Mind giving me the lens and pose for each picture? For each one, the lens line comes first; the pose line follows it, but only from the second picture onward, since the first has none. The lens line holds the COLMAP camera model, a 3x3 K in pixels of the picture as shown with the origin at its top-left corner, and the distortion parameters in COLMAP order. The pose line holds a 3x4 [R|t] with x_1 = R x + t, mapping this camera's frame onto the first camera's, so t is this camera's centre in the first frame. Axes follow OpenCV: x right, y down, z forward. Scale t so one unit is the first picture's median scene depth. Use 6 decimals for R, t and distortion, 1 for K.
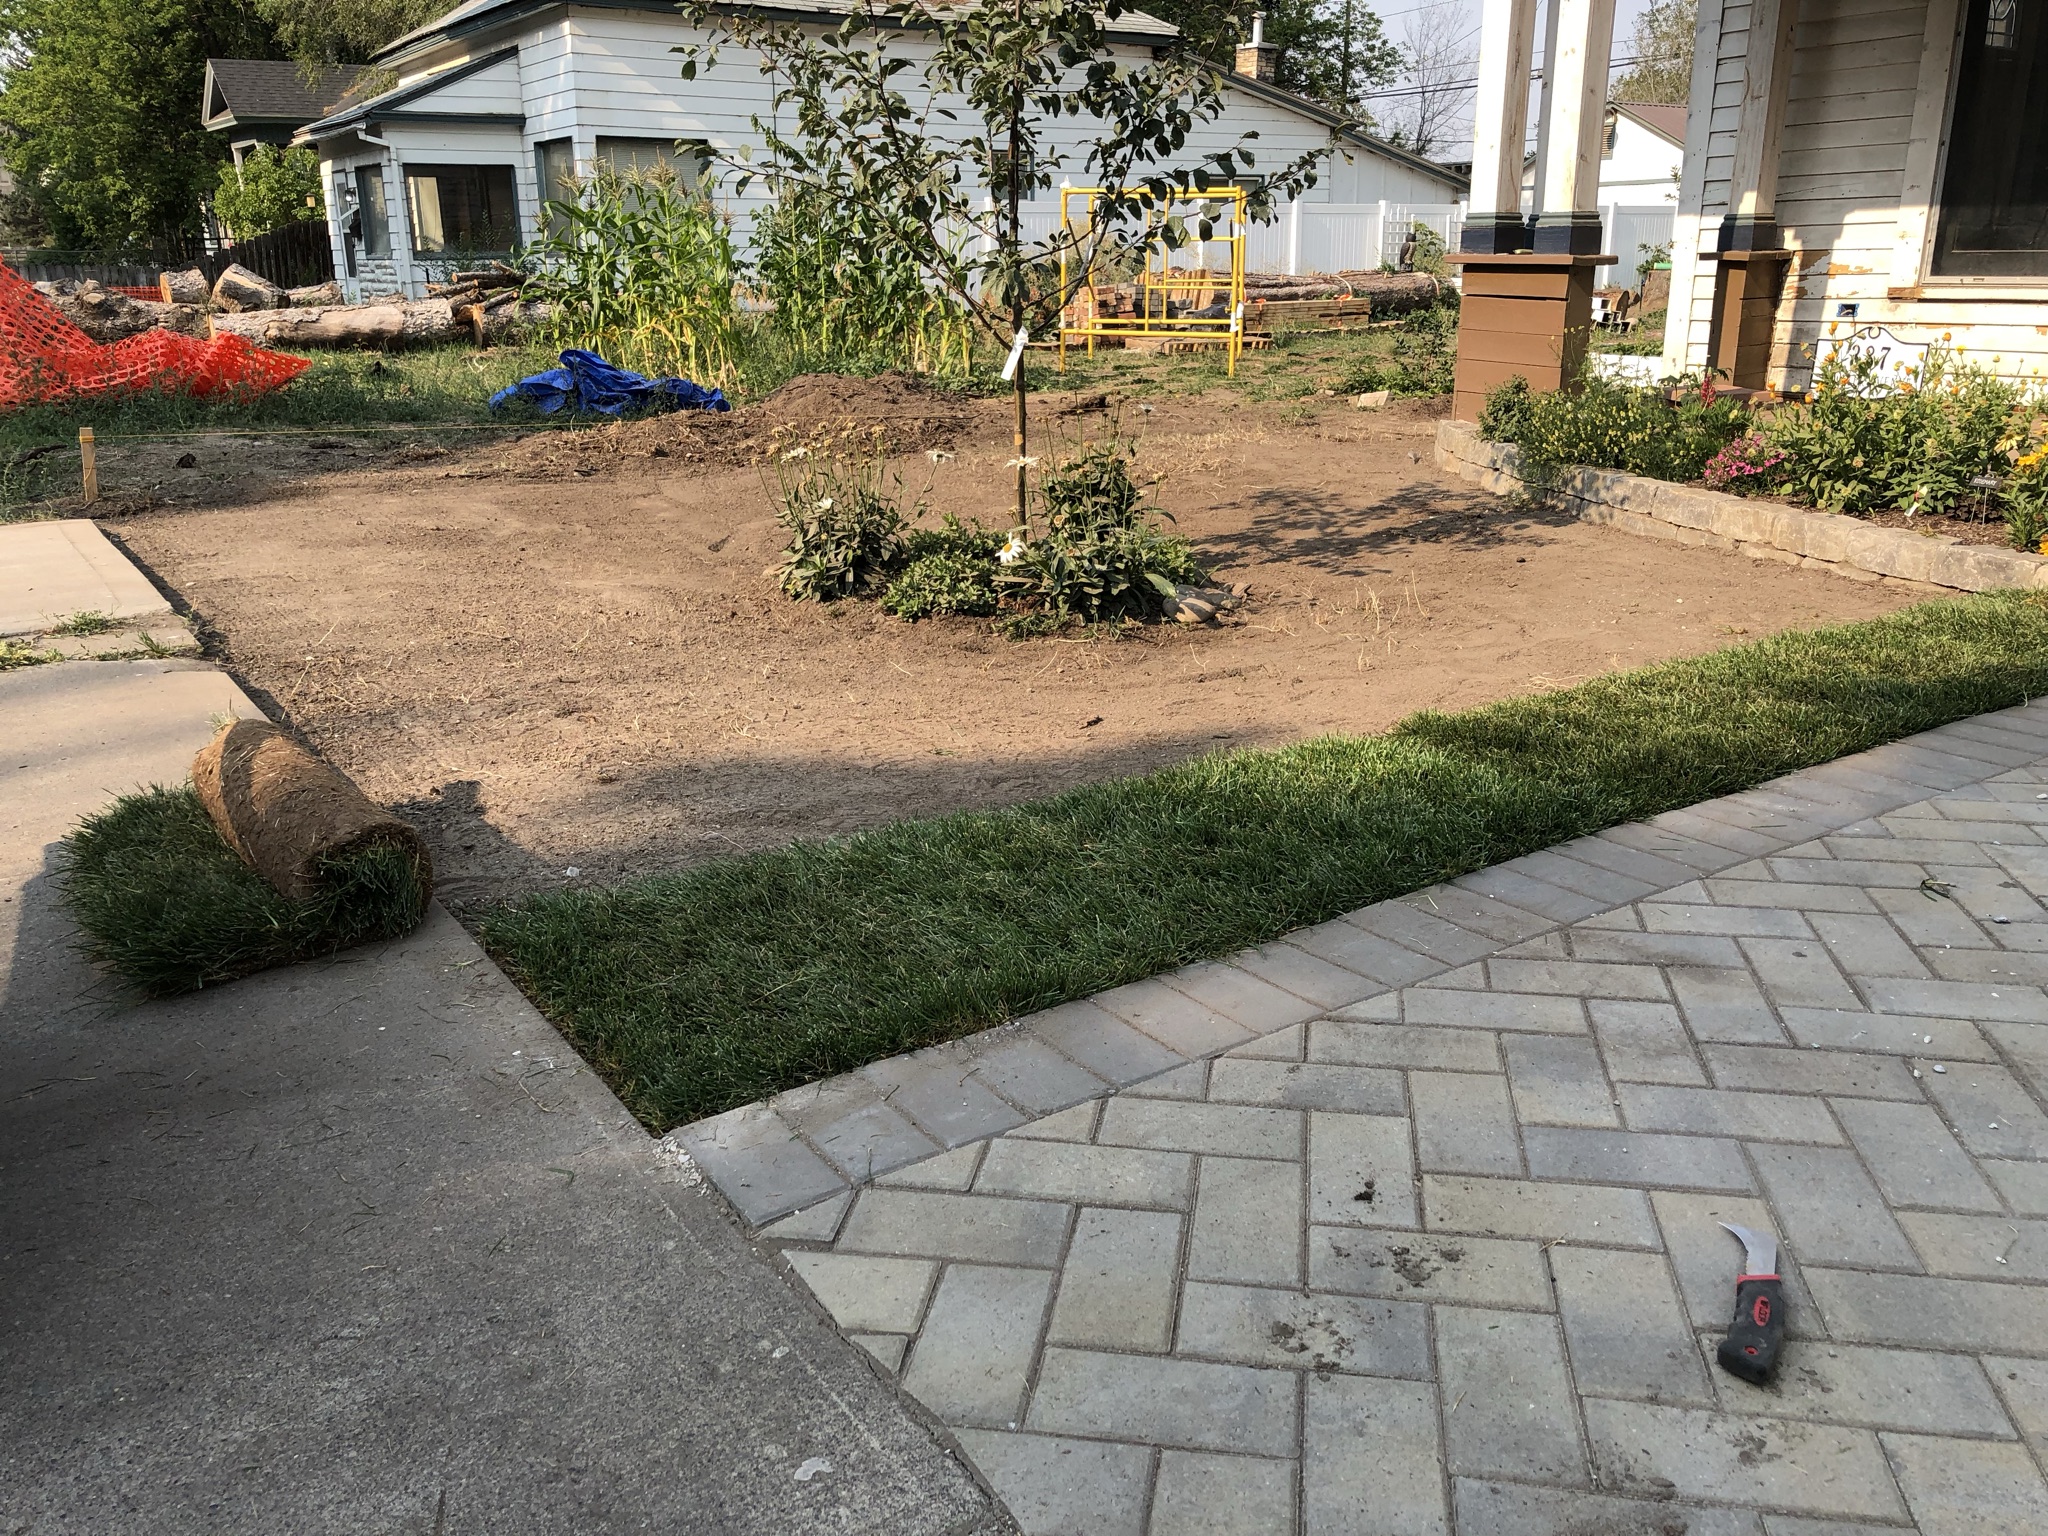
lens RADIAL K [[1679.7, 0, 1030.3], [0, 1679.7, 796.0], [0, 0, 1]] dist [0.016312, 0.013288]
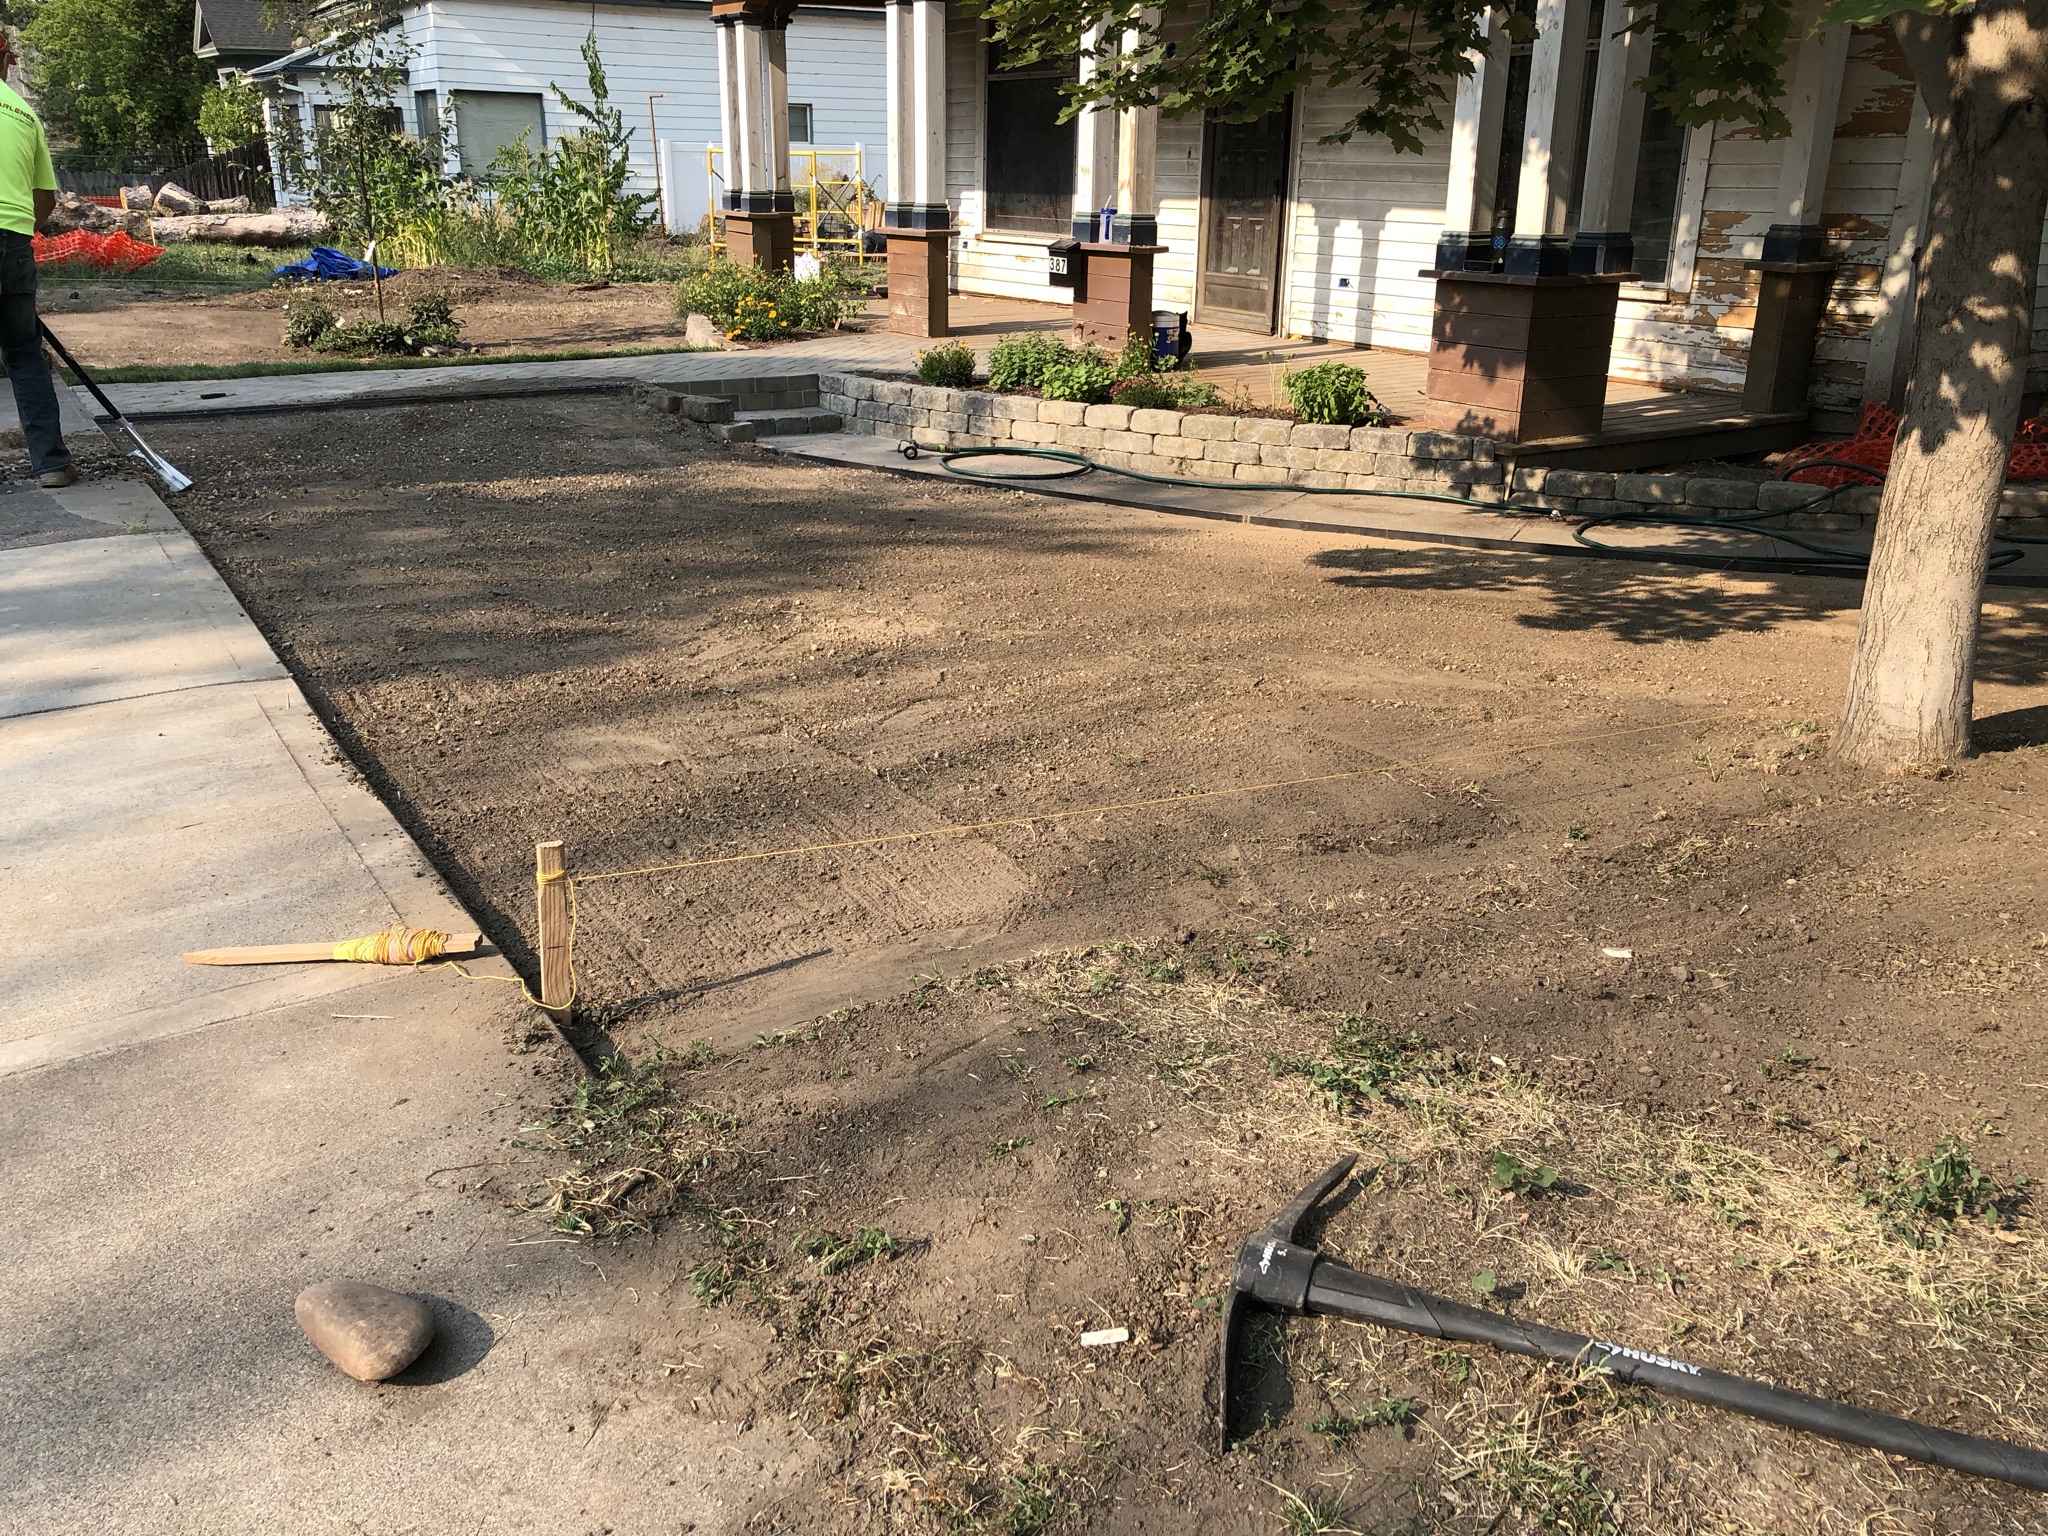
lens RADIAL K [[1659.1, 0, 1024.0], [0, 1659.1, 768.0], [0, 0, 1]] dist [0.037982, -0.023762]
pose [[0.999495, 0.028311, -0.014432, 0.279842], [-0.027805, 0.999032, 0.034101, 0.109409], [0.015384, -0.033683, 0.999314, -0.414756]]
